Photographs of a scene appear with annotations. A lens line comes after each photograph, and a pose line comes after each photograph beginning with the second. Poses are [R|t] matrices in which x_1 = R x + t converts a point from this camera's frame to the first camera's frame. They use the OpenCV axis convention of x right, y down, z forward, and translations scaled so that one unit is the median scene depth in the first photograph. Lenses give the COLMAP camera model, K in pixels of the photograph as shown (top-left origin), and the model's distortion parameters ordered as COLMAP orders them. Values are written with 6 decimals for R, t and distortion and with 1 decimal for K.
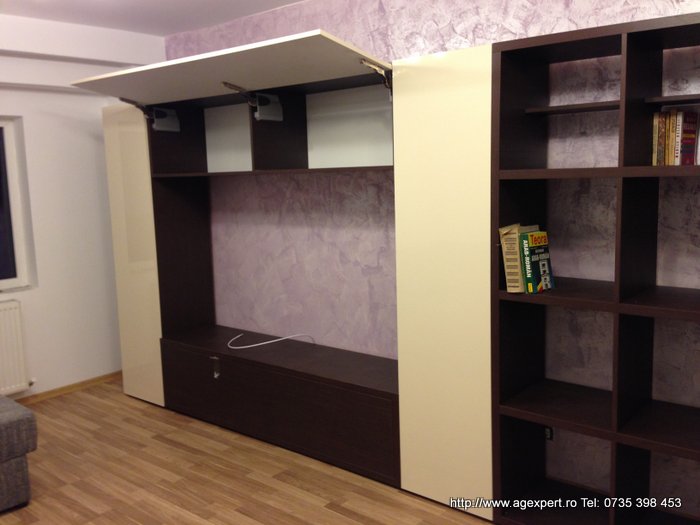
lens RADIAL K [[627.4, 0, 360.2], [0, 627.4, 260.8], [0, 0, 1]] dist [0.092430, -0.107980]
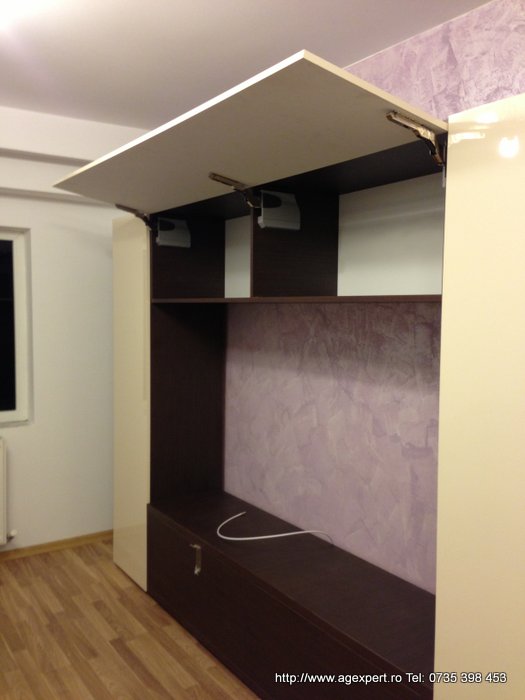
lens RADIAL K [[627.4, 0, 269.0], [0, 627.4, 348.5], [0, 0, 1]] dist [0.092430, -0.107980]
pose [[0.951764, 0.056291, -0.301625, 0.068870], [-0.075366, 0.995800, -0.051975, -0.050069], [0.297432, 0.072200, 0.952009, 0.333172]]
